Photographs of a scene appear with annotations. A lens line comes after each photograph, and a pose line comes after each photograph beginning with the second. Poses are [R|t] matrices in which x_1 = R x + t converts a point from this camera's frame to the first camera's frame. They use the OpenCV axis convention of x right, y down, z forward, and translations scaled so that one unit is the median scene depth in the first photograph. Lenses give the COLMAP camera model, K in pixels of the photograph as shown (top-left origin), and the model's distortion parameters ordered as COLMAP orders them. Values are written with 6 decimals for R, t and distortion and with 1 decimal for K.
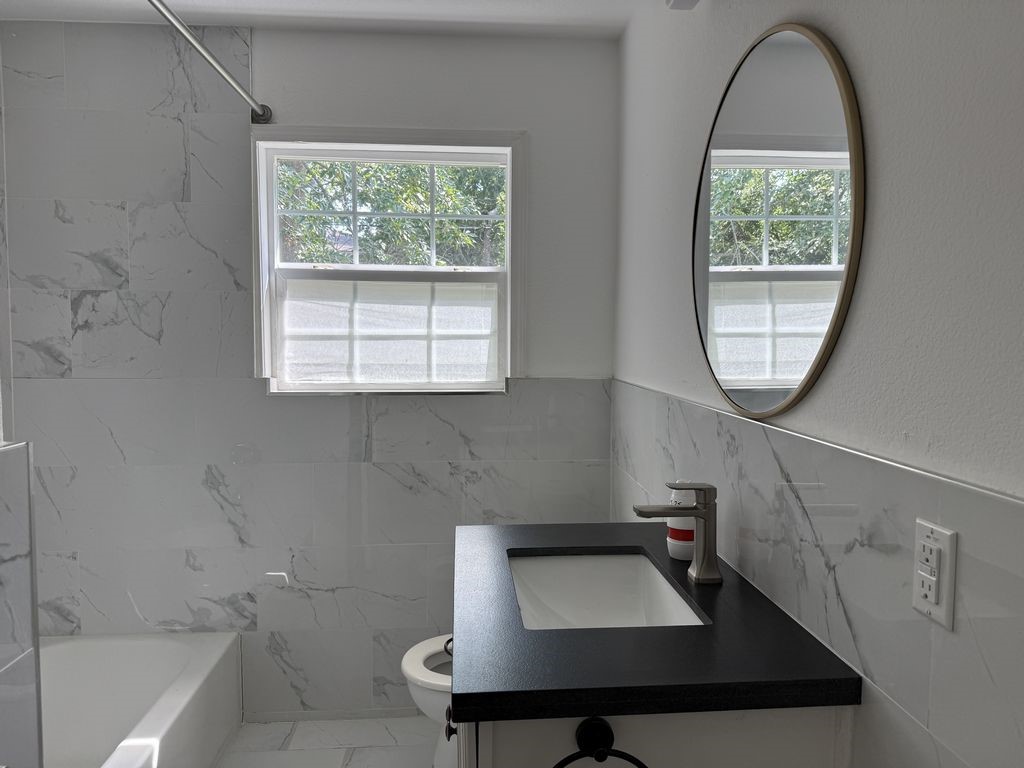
lens RADIAL K [[721.3, 0, 513.3], [0, 721.3, 390.0], [0, 0, 1]] dist [0.155446, -0.223739]
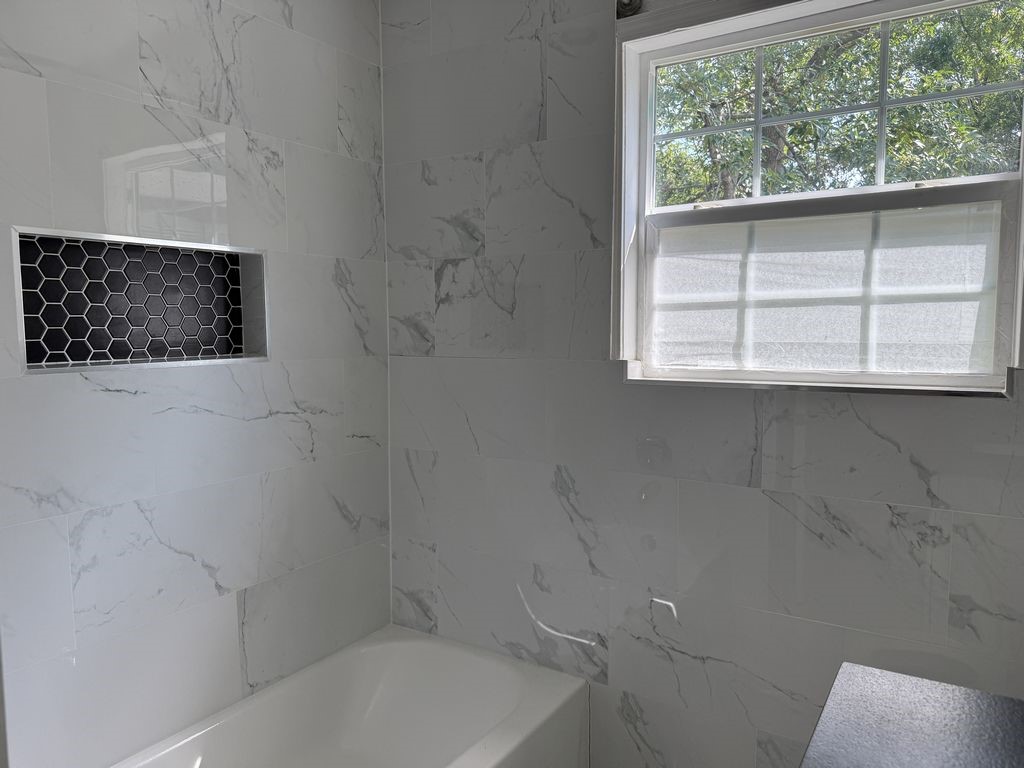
lens RADIAL K [[731.4, 0, 509.9], [0, 731.4, 388.5], [0, 0, 1]] dist [0.113875, -0.176325]
pose [[0.803932, 0.042291, -0.593215, 0.021248], [-0.037056, 0.999092, 0.021008, 0.001197], [0.593565, 0.005093, 0.804770, 0.307445]]
